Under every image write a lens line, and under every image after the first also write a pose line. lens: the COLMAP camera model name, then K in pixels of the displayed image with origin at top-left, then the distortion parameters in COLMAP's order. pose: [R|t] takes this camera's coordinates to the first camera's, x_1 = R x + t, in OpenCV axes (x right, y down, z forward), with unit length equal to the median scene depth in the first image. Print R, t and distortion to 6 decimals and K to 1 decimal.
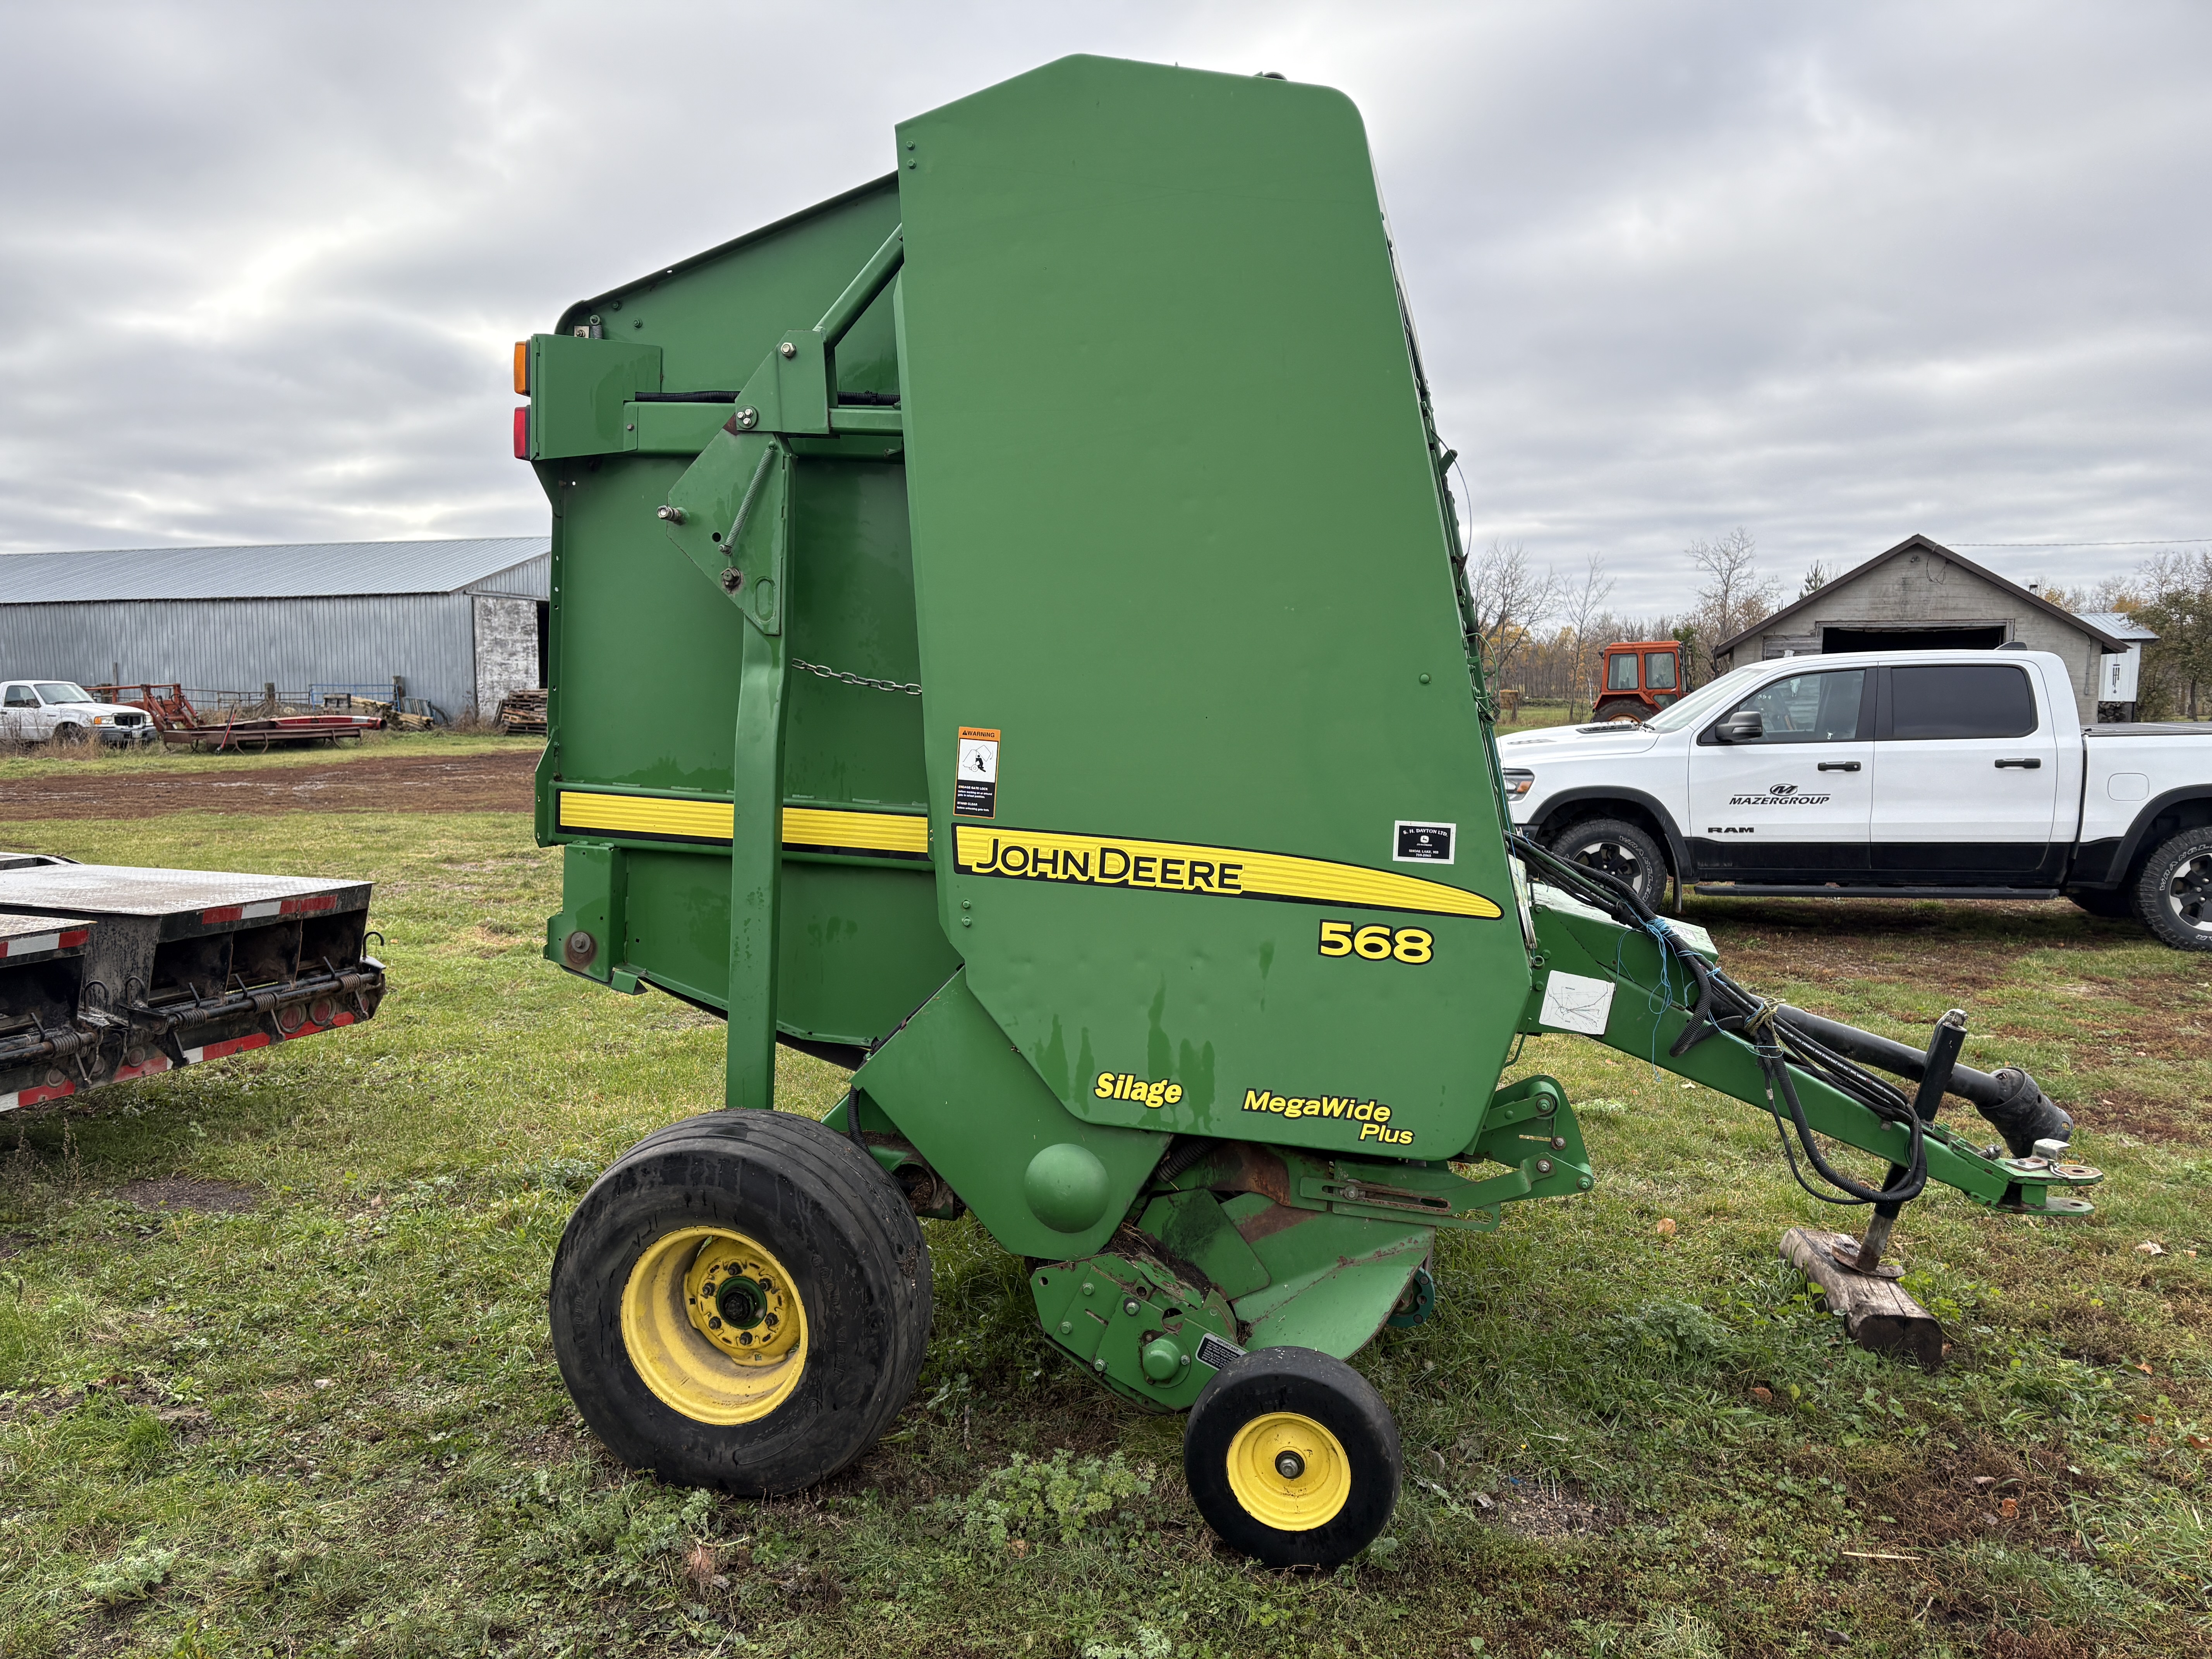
lens RADIAL K [[1662.3, 0, 1107.3], [0, 1662.3, 814.1], [0, 0, 1]] dist [0.061284, -0.067105]
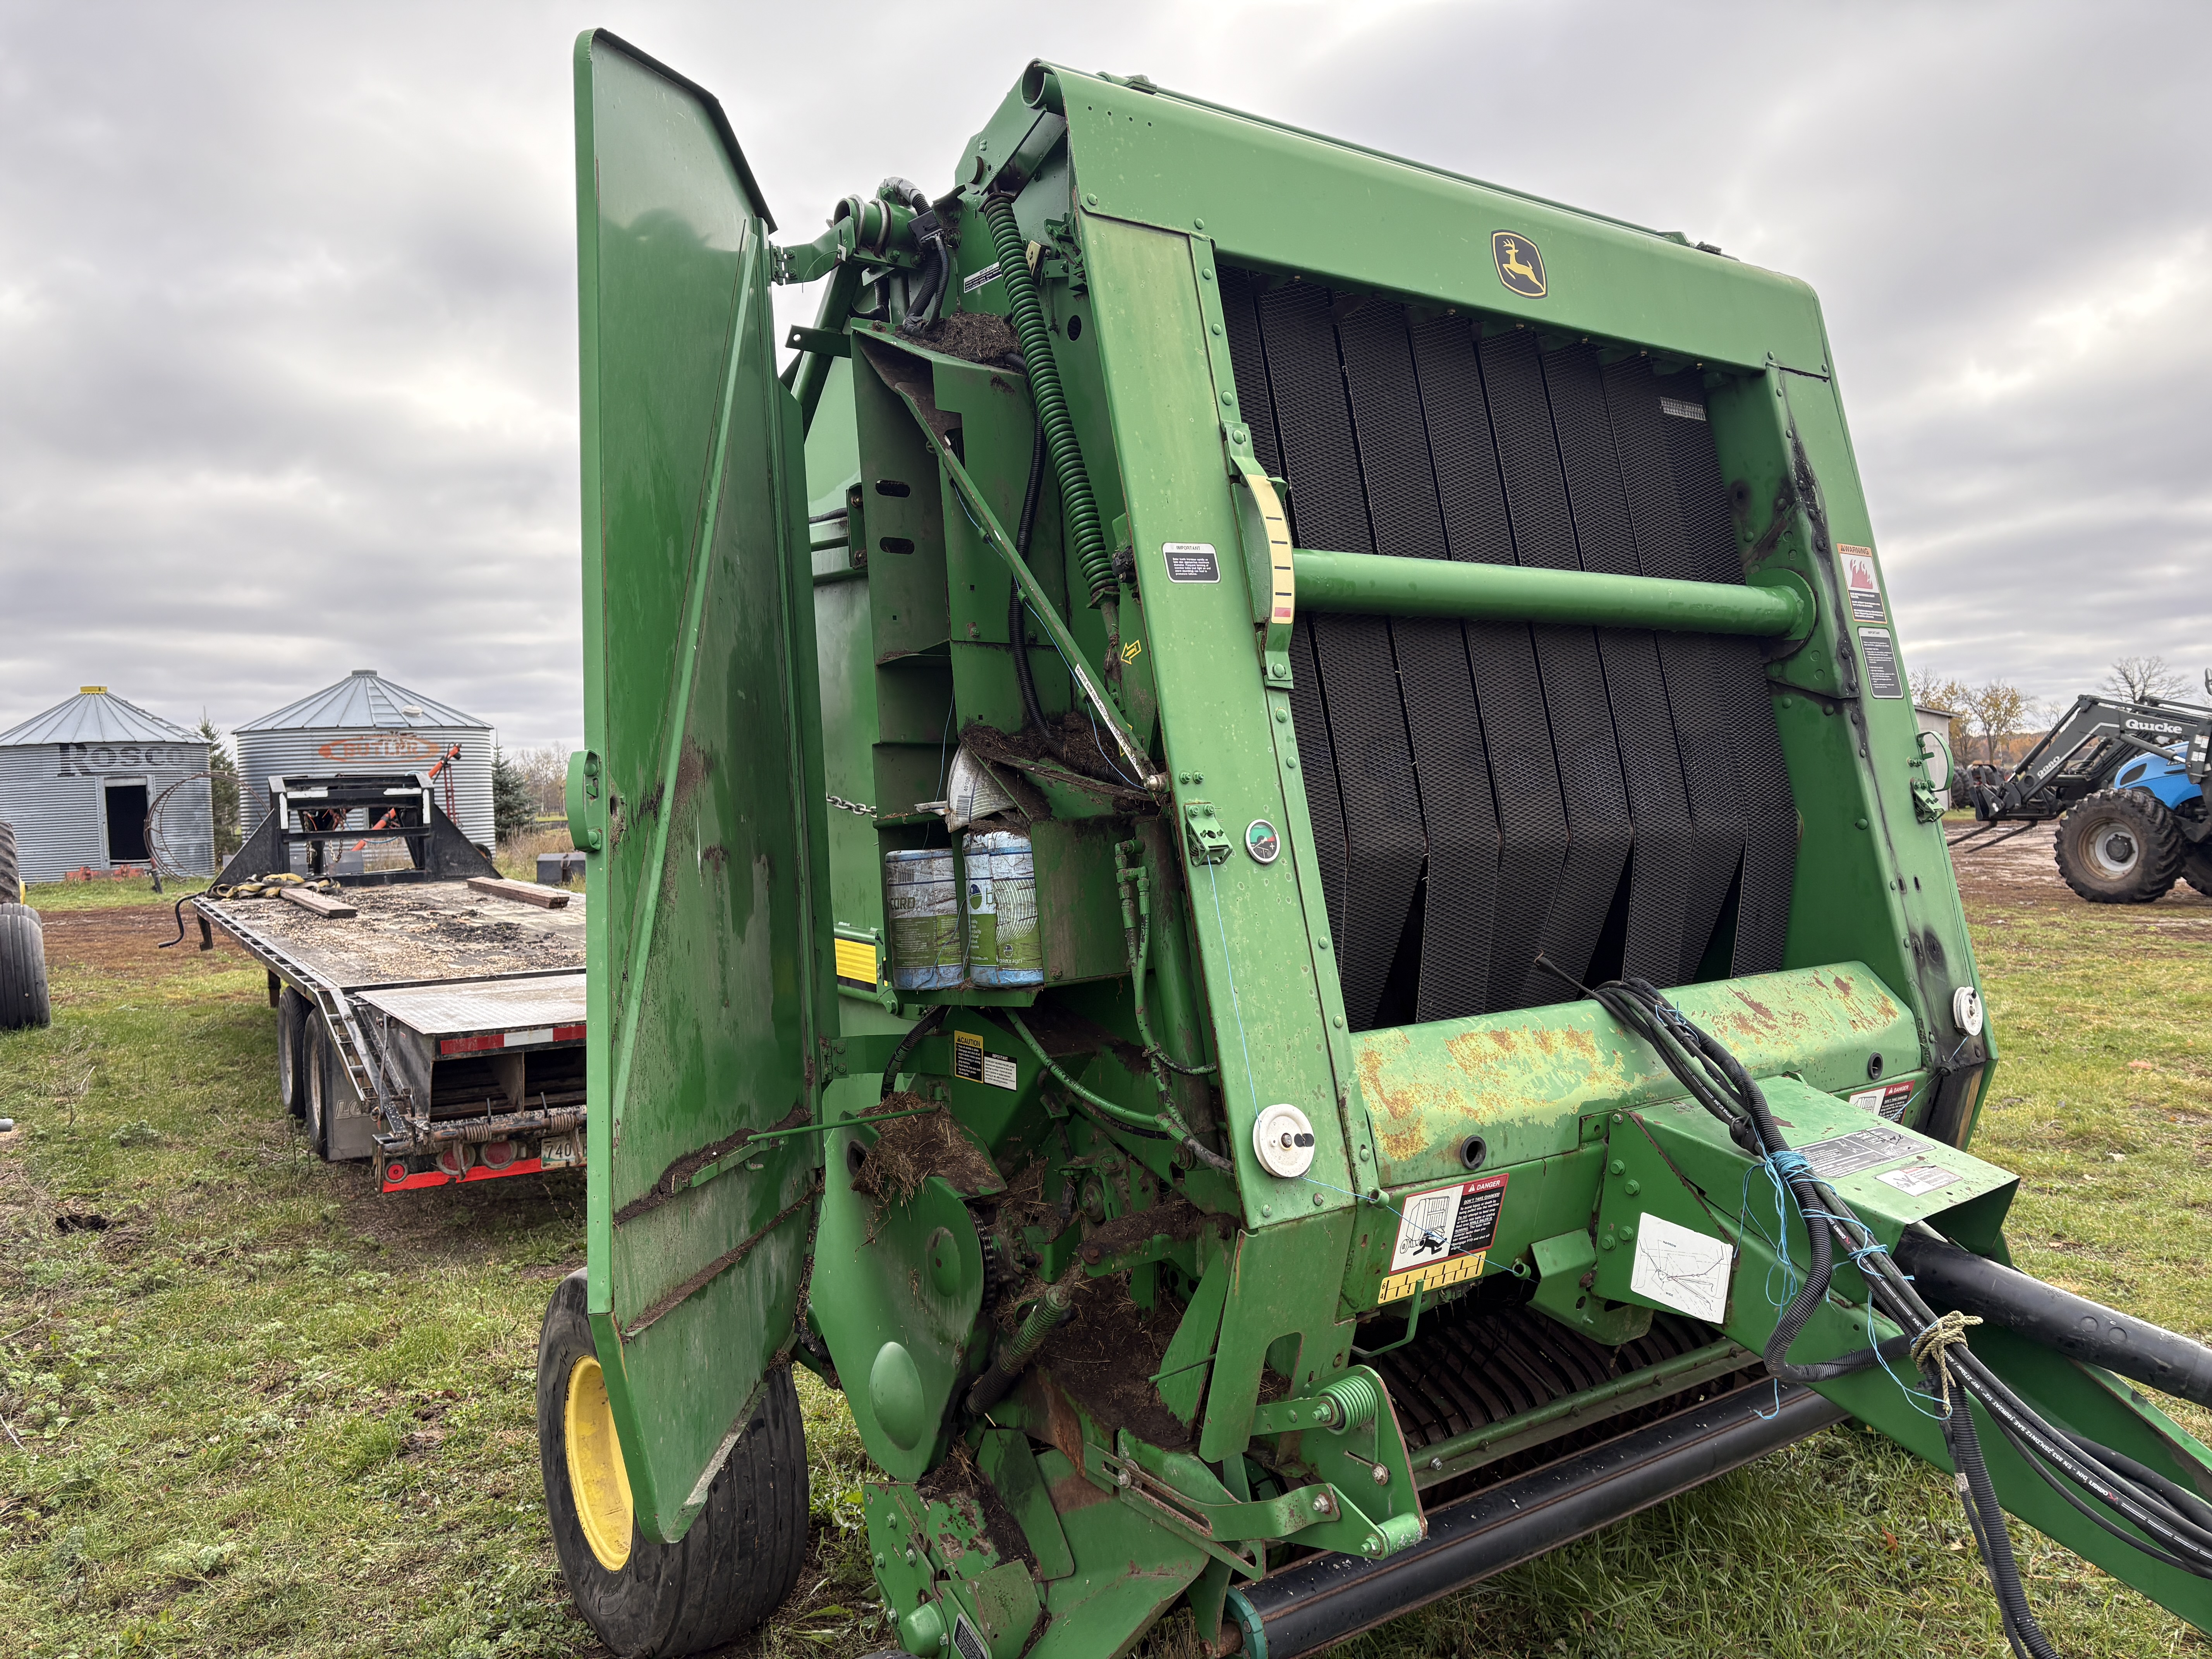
lens RADIAL K [[1662.3, 0, 1107.3], [0, 1662.3, 814.1], [0, 0, 1]] dist [0.061284, -0.067105]
pose [[0.773376, -0.018714, -0.633671, 0.613501], [-0.016162, 0.998657, -0.049218, -0.032948], [0.633742, 0.048306, 0.772035, 0.398103]]
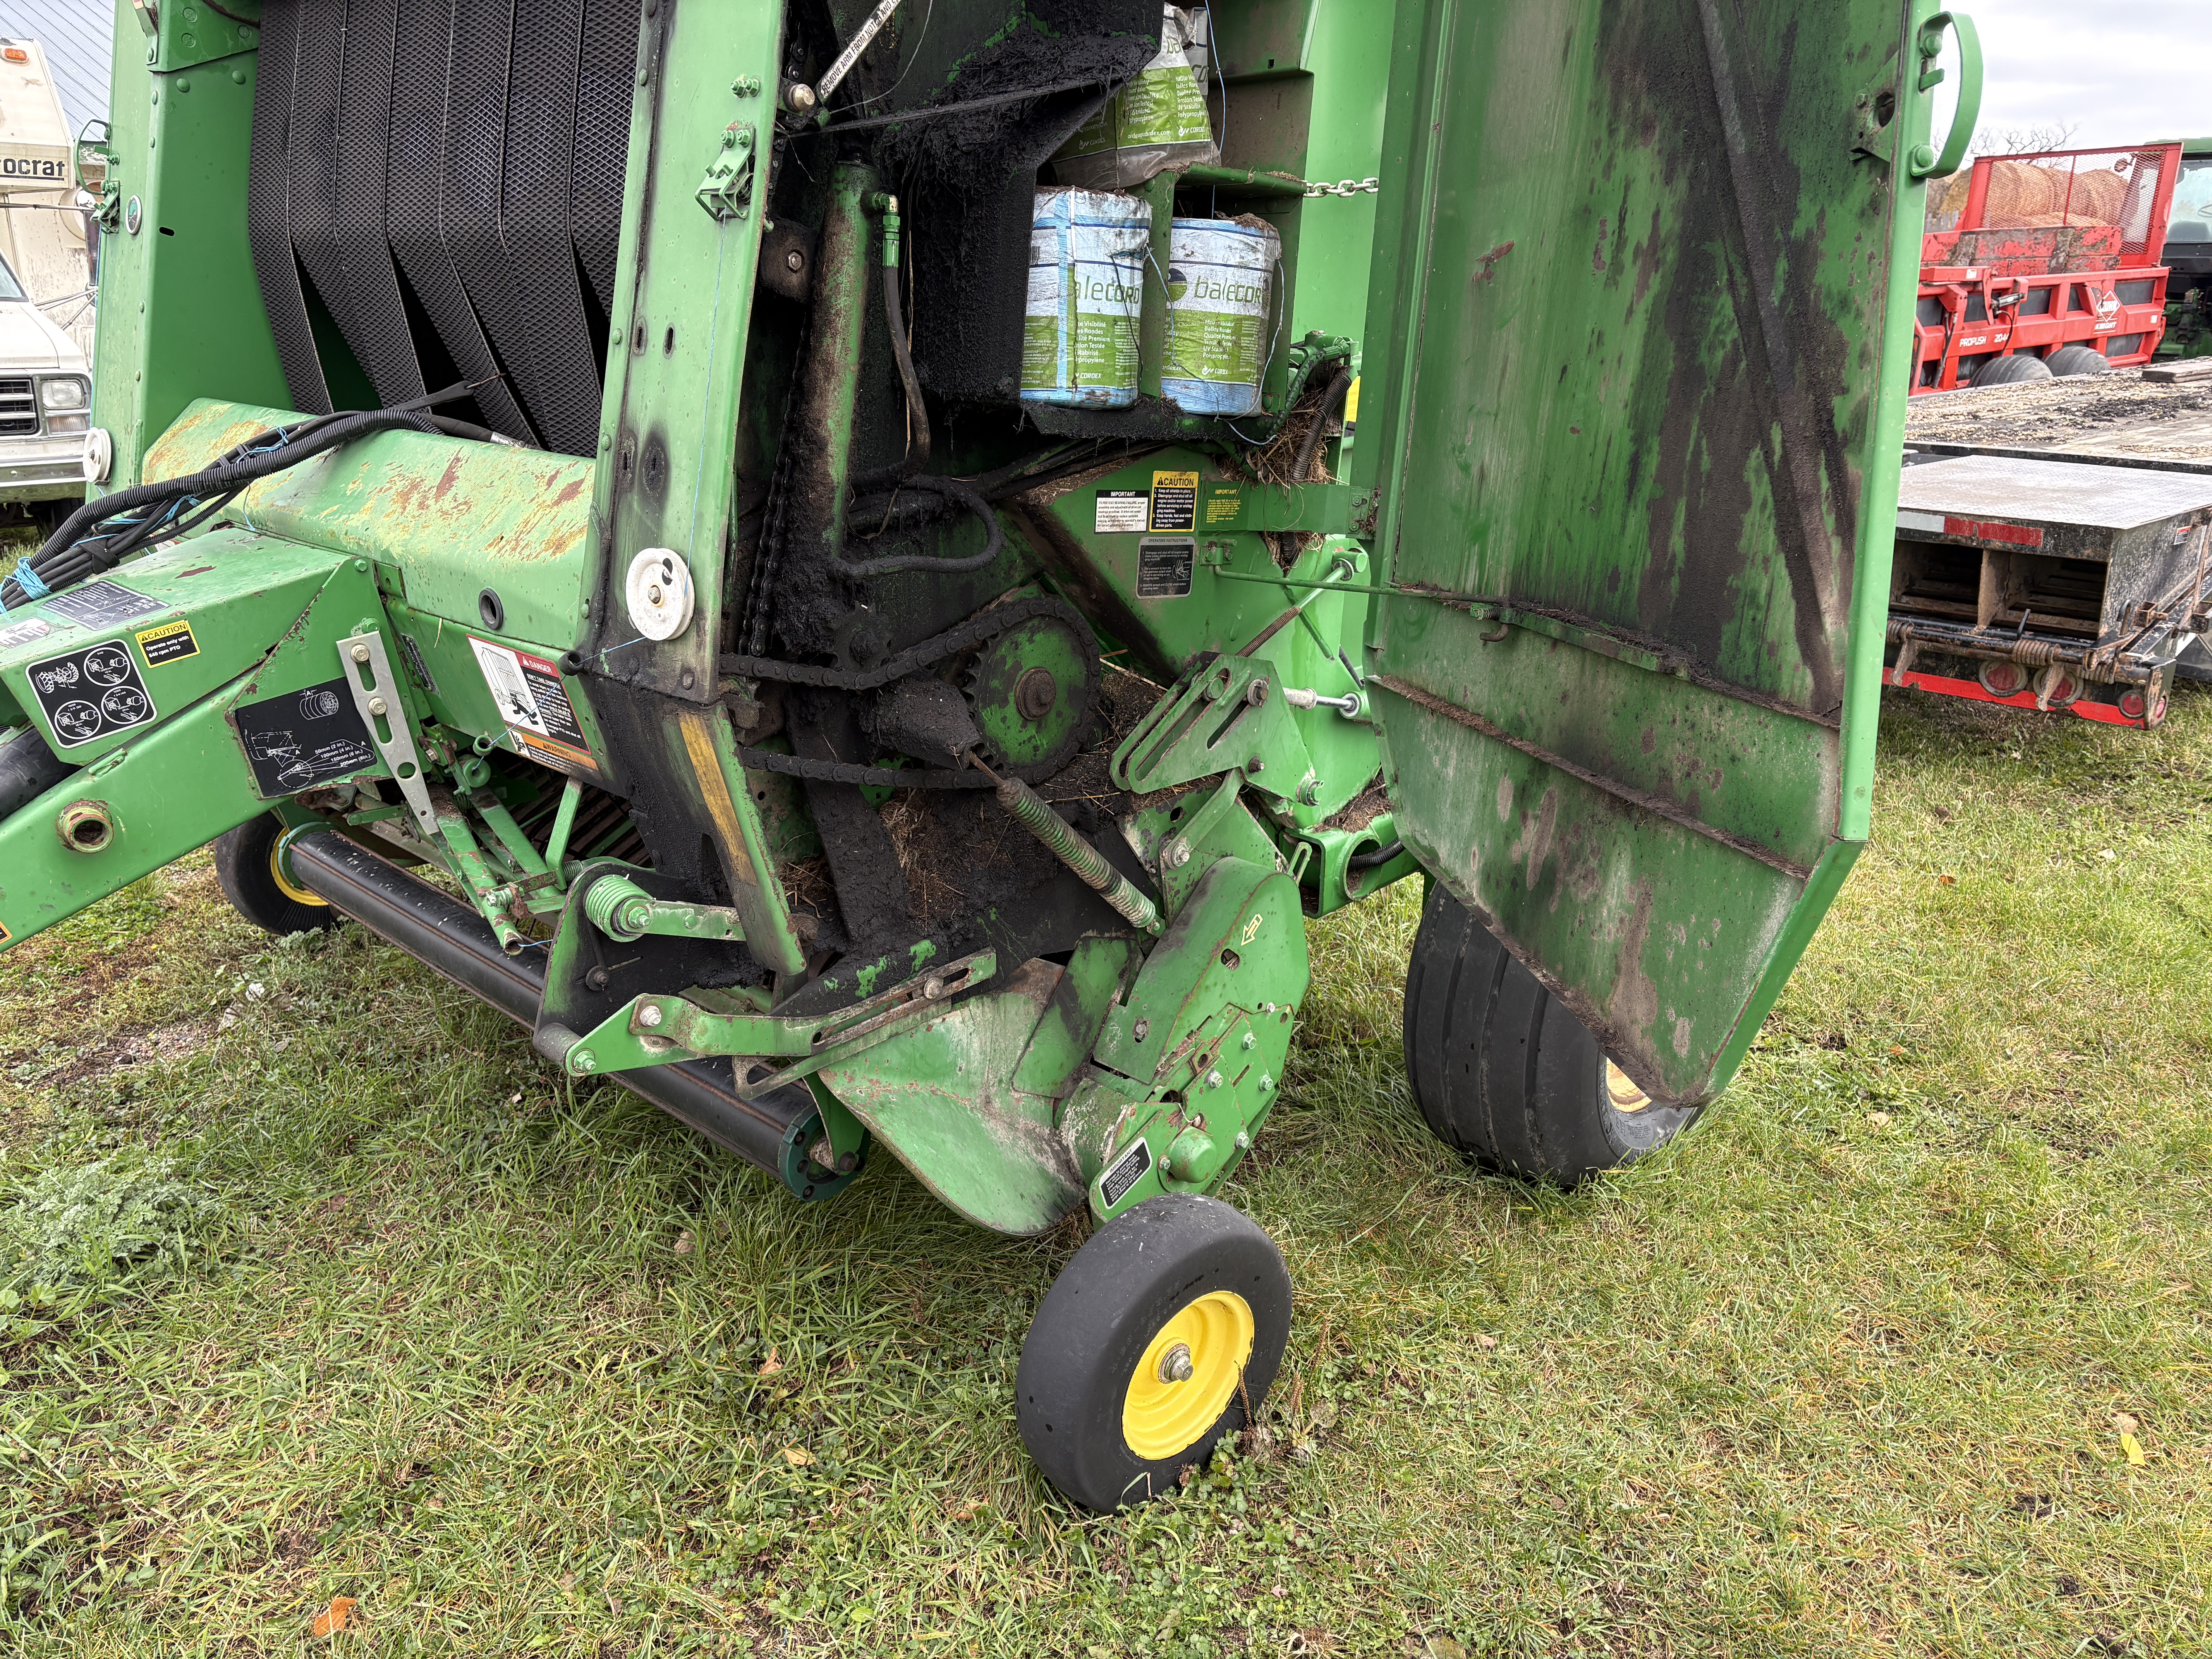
lens RADIAL K [[1675.9, 0, 1101.0], [0, 1675.9, 844.3], [0, 0, 1]] dist [0.072467, -0.082389]
pose [[-0.507018, 0.264712, -0.820281, 0.761123], [-0.074303, 0.934707, 0.347566, -0.095175], [0.858727, 0.237172, -0.454244, 1.861936]]
